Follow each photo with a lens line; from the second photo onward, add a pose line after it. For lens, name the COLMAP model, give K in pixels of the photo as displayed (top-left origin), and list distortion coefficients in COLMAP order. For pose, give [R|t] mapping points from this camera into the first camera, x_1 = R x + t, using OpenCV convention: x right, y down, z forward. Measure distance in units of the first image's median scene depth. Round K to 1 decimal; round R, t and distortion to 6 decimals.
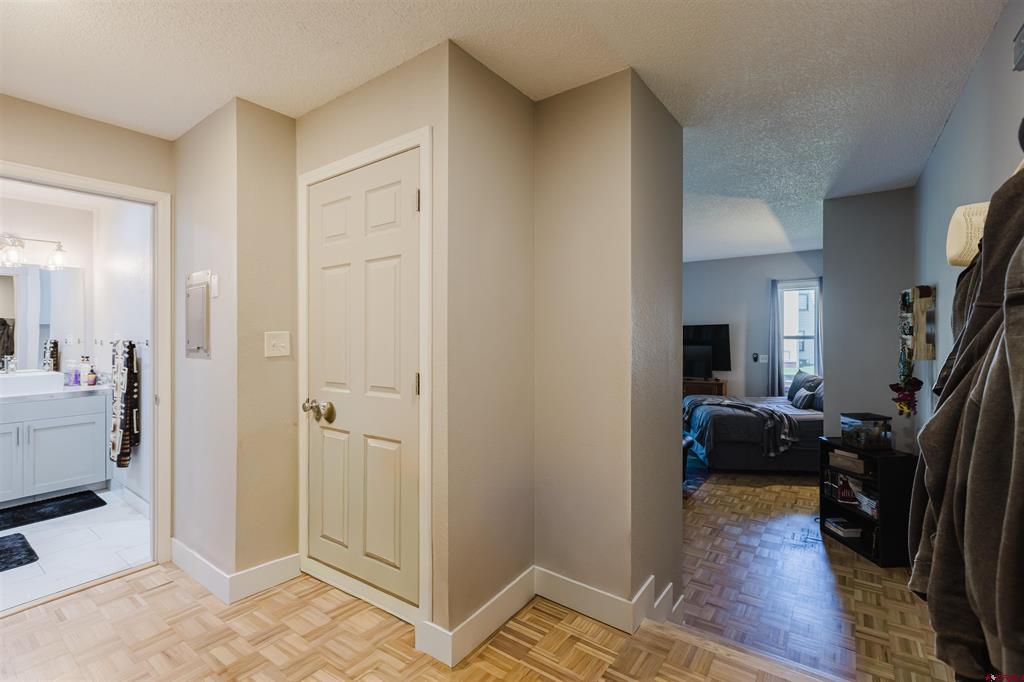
lens RADIAL K [[460.5, 0, 512.2], [0, 460.5, 335.5], [0, 0, 1]] dist [0.000634, -0.000176]
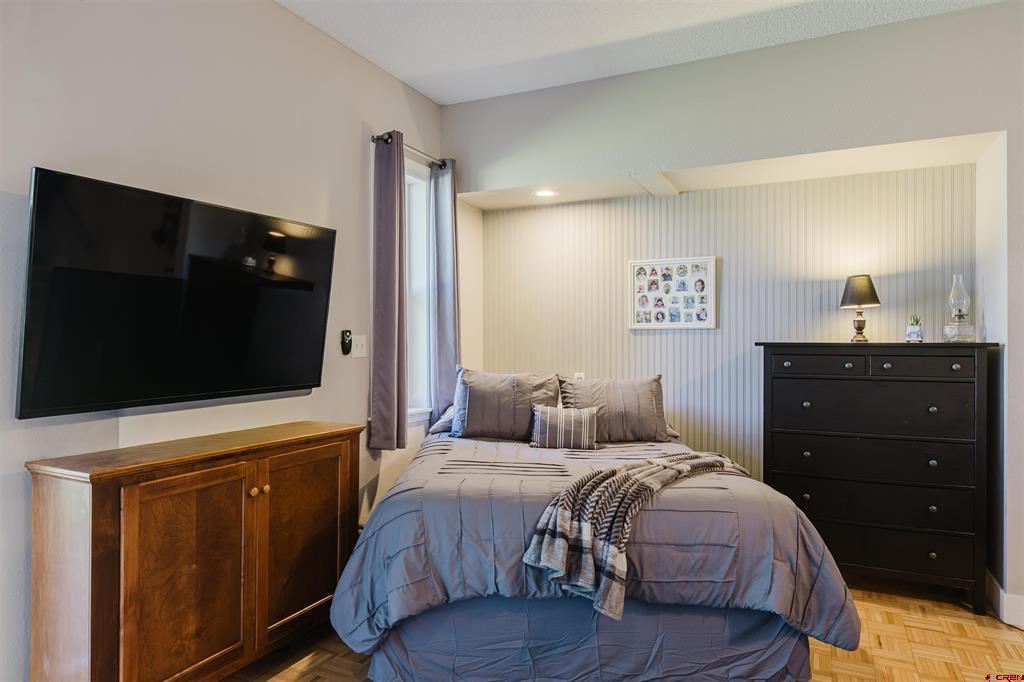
lens RADIAL K [[641.2, 0, 509.1], [0, 641.2, 334.9], [0, 0, 1]] dist [0.002663, -0.000890]
pose [[-0.170156, 0.018913, 0.985236, 0.027322], [0.009230, 0.999803, -0.017599, 0.034159], [-0.985374, 0.006099, -0.170297, 0.635286]]
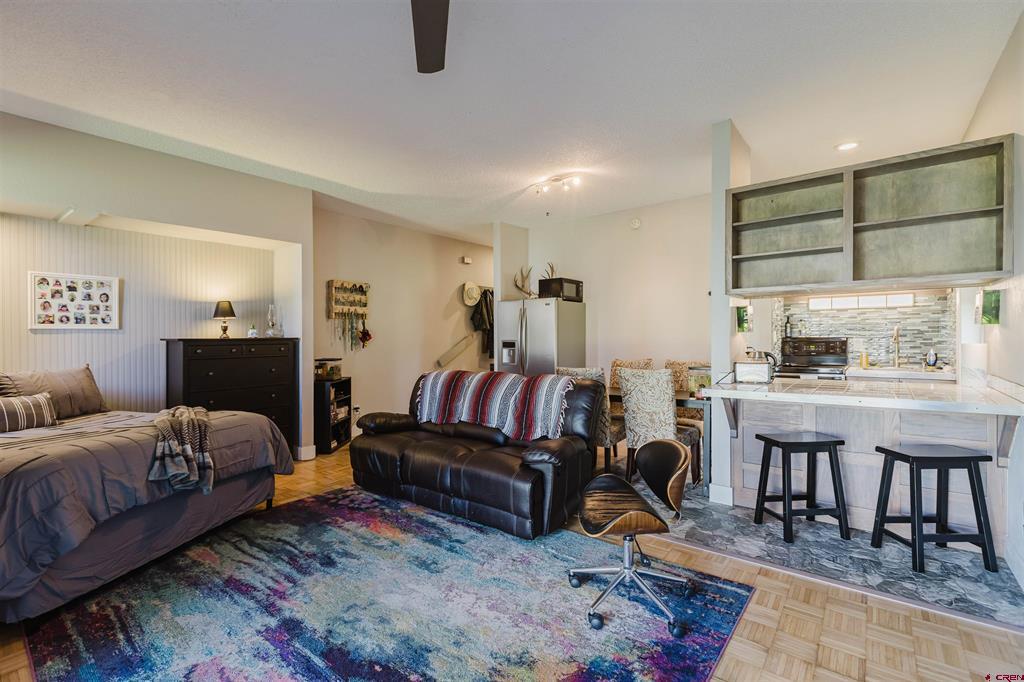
lens RADIAL K [[460.5, 0, 505.0], [0, 460.5, 338.2], [0, 0, 1]] dist [0.000634, -0.000176]
pose [[-0.998123, 0.017001, 0.058826, 0.038434], [0.017856, 0.999742, 0.014031, 0.032552], [-0.058573, 0.015055, -0.998170, 0.810743]]
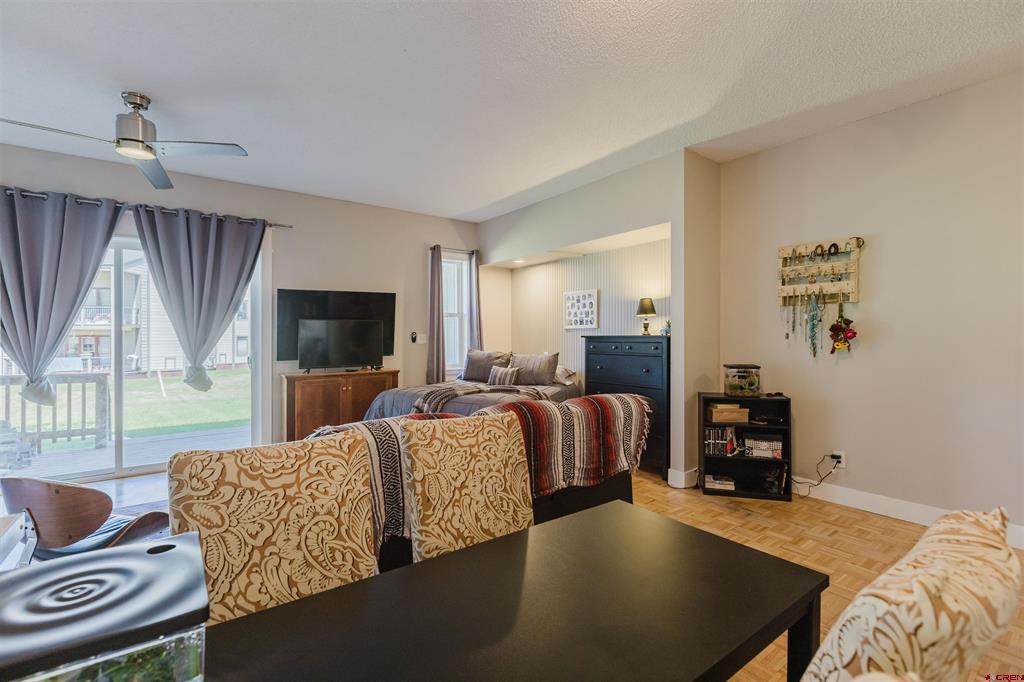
lens RADIAL K [[460.5, 0, 505.5], [0, 460.5, 329.8], [0, 0, 1]] dist [0.000634, -0.000176]
pose [[0.307101, 0.020295, 0.951460, -0.127350], [0.013844, 0.999572, -0.025790, 0.038099], [-0.951576, 0.021092, 0.306689, 0.394476]]
